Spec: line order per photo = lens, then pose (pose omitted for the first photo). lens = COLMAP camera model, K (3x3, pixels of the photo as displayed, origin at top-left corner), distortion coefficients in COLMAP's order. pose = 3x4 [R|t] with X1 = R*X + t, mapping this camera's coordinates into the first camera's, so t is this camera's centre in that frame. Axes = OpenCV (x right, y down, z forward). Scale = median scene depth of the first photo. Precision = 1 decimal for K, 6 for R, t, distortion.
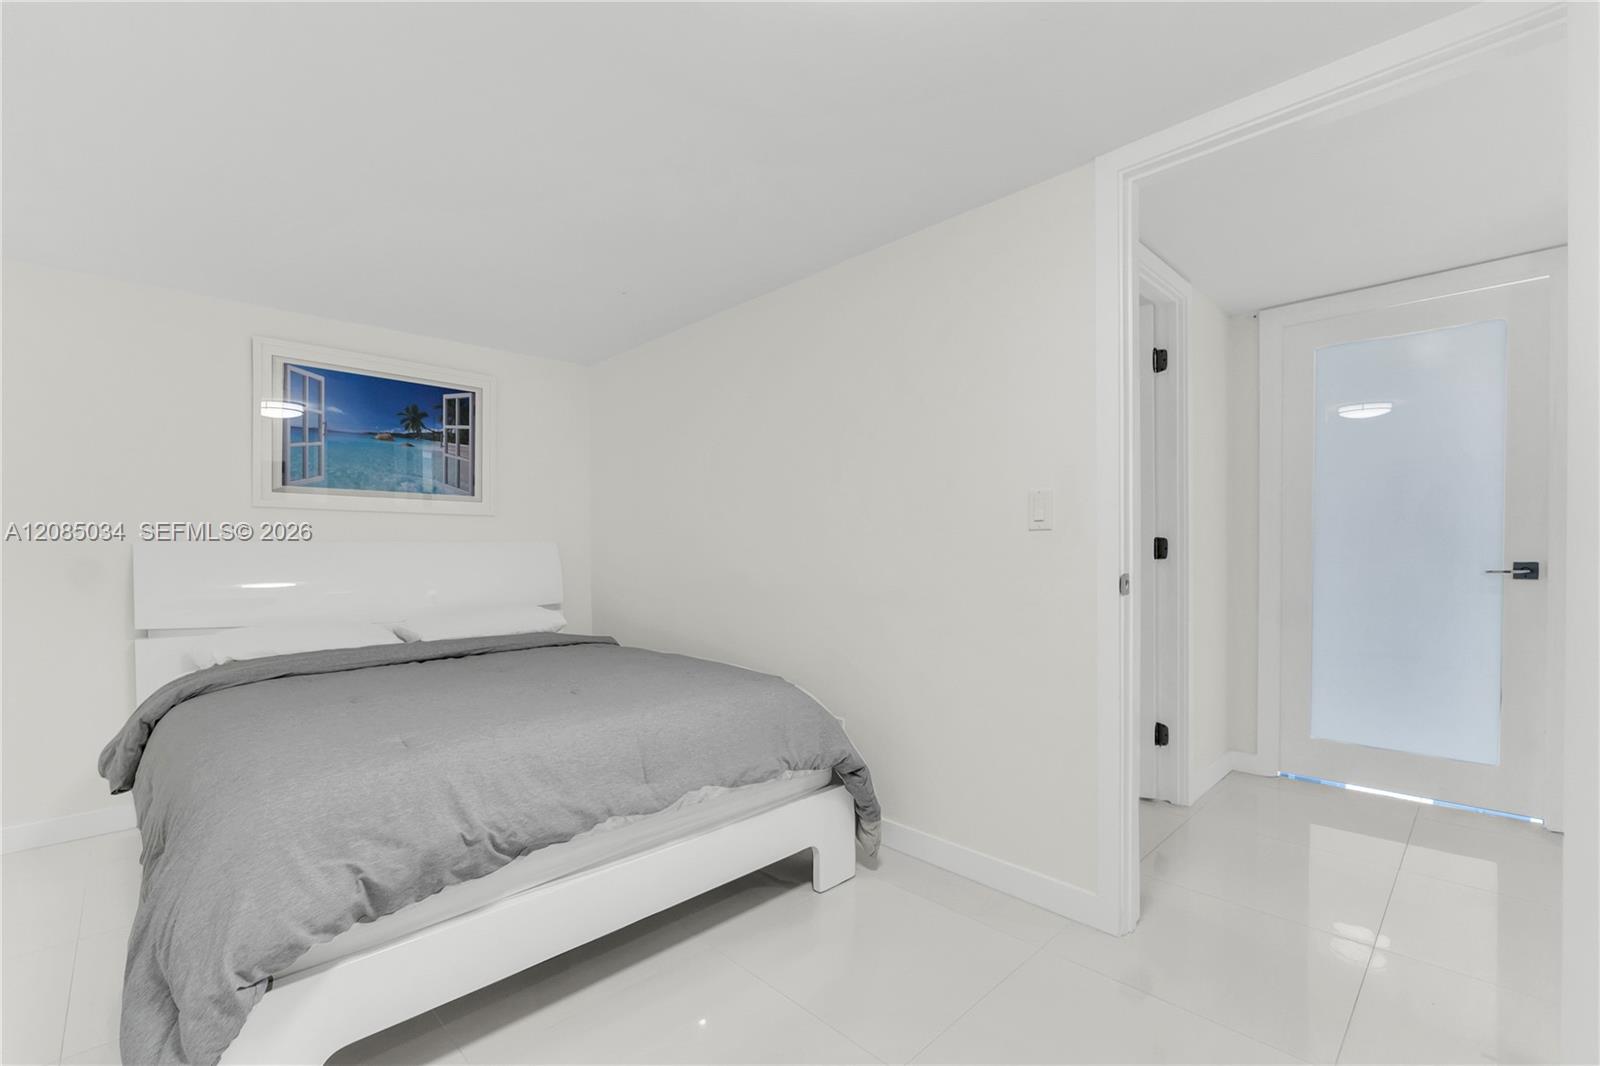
lens RADIAL K [[677.4, 0, 796.8], [0, 677.4, 547.3], [0, 0, 1]] dist [-0.005401, -0.000937]
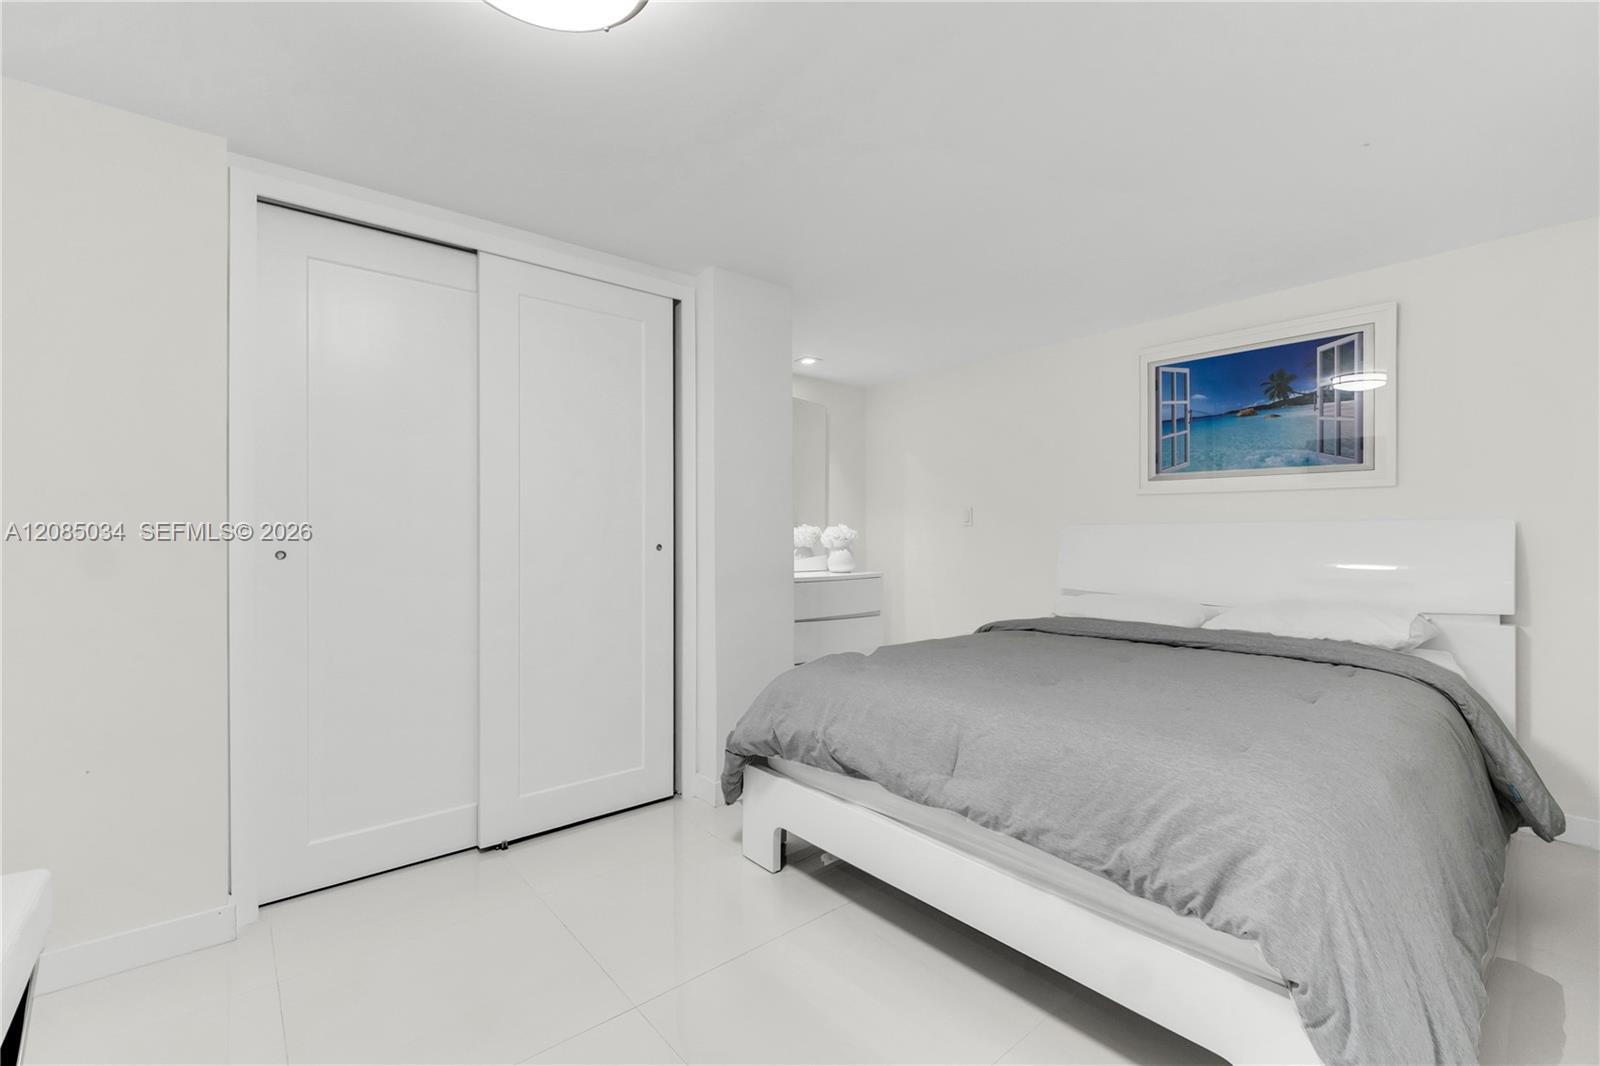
lens RADIAL K [[677.4, 0, 797.0], [0, 677.4, 528.5], [0, 0, 1]] dist [-0.005401, -0.000937]
pose [[-0.057572, -0.001509, -0.998340, 0.379643], [0.004881, 0.999986, -0.001793, -0.001413], [0.998329, -0.004976, -0.057564, 0.426087]]
